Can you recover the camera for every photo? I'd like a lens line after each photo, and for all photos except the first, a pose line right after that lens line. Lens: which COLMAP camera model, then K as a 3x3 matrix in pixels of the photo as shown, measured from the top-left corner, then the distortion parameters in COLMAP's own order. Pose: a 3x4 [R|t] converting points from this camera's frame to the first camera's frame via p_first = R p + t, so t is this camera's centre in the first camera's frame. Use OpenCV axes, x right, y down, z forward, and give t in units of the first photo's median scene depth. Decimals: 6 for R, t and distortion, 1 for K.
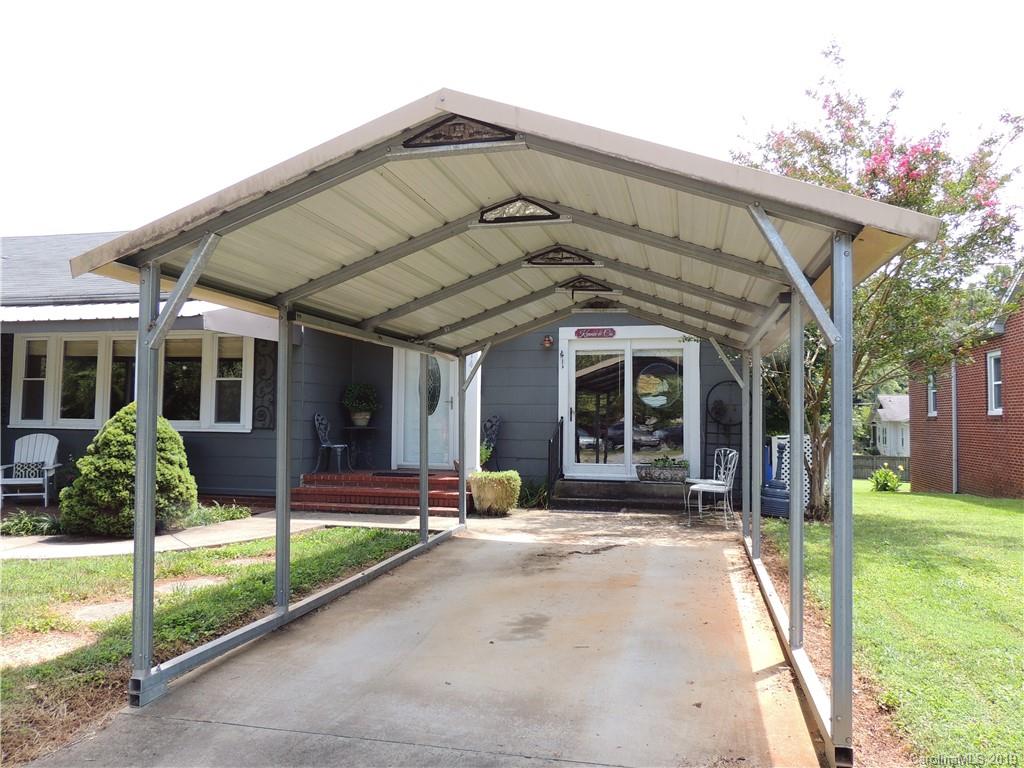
lens RADIAL K [[734.9, 0, 514.9], [0, 734.9, 386.4], [0, 0, 1]] dist [-0.008953, -0.008344]
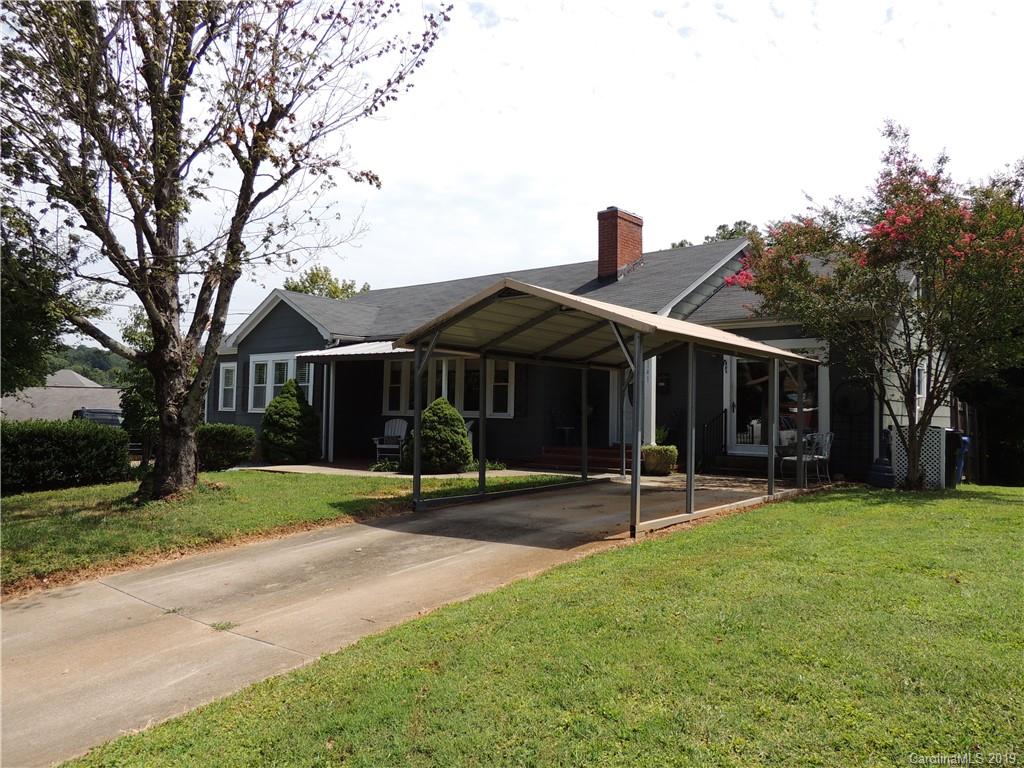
lens RADIAL K [[734.9, 0, 514.9], [0, 734.9, 386.4], [0, 0, 1]] dist [-0.008953, -0.008344]
pose [[0.905934, -0.011467, -0.423264, 0.298145], [0.011413, 0.999931, -0.002661, -0.000728], [0.423266, -0.002420, 0.906002, -0.396935]]
